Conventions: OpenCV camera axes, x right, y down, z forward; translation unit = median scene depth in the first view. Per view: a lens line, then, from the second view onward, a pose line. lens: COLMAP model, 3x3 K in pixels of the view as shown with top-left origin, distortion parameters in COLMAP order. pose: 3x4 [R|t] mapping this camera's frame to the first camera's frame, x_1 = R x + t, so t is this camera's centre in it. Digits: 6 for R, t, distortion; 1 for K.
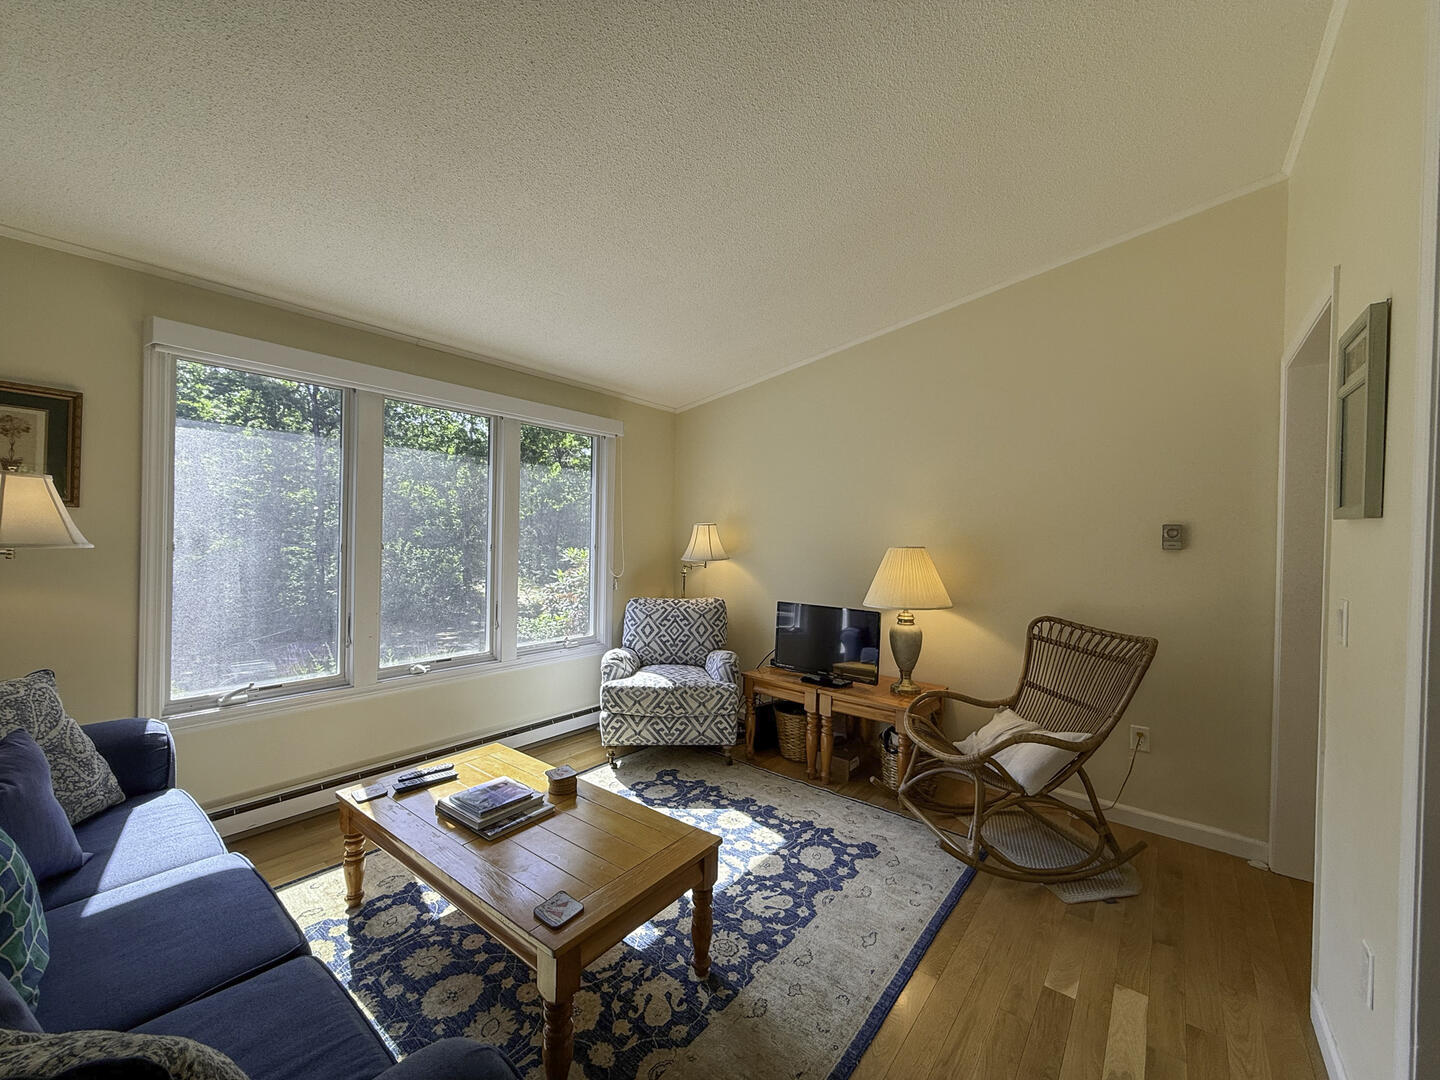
lens RADIAL K [[577.5, 0, 720.0], [0, 577.5, 540.0], [0, 0, 1]] dist [0.000220, -0.000310]
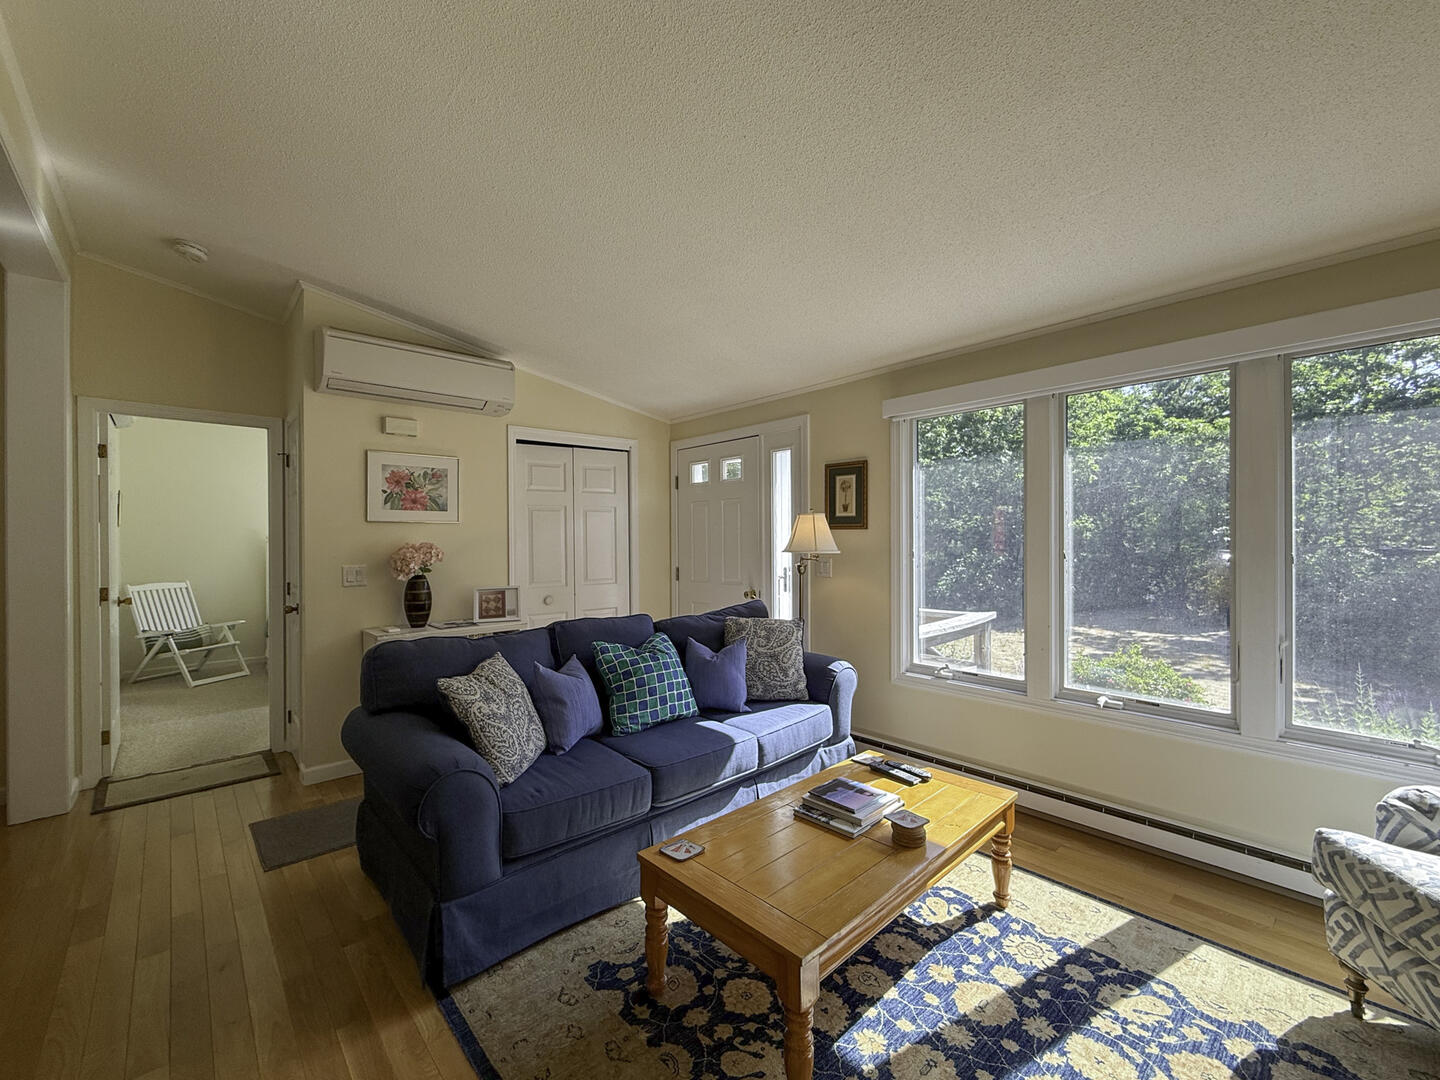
lens RADIAL K [[585.9, 0, 700.7], [0, 585.9, 539.3], [0, 0, 1]] dist [0.000284, 0.000019]
pose [[-0.172533, -0.020864, -0.984783, 0.412815], [-0.002483, 0.999782, -0.020747, 0.005724], [0.985001, -0.001134, -0.172547, 0.548711]]
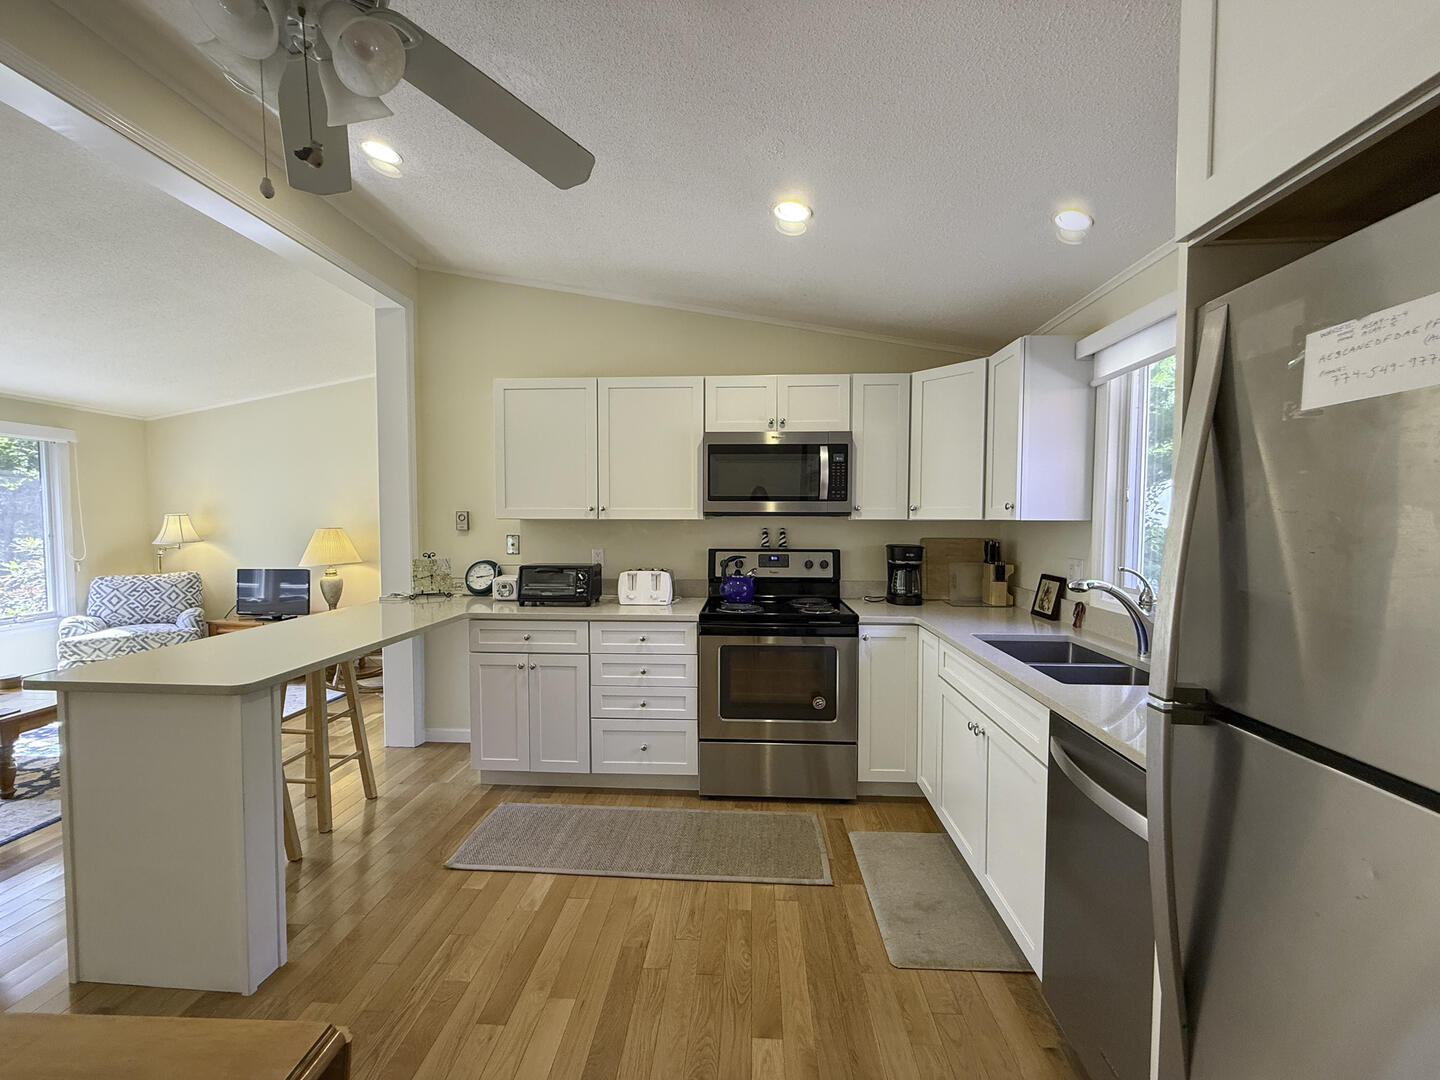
lens RADIAL K [[575.3, 0, 720.0], [0, 575.3, 540.0], [0, 0, 1]] dist [-0.000872, -0.000267]
pose [[0.820402, -0.044011, 0.570091, 0.295475], [0.022597, 0.998750, 0.044584, -0.001951], [-0.571341, -0.023694, 0.820371, -0.924025]]
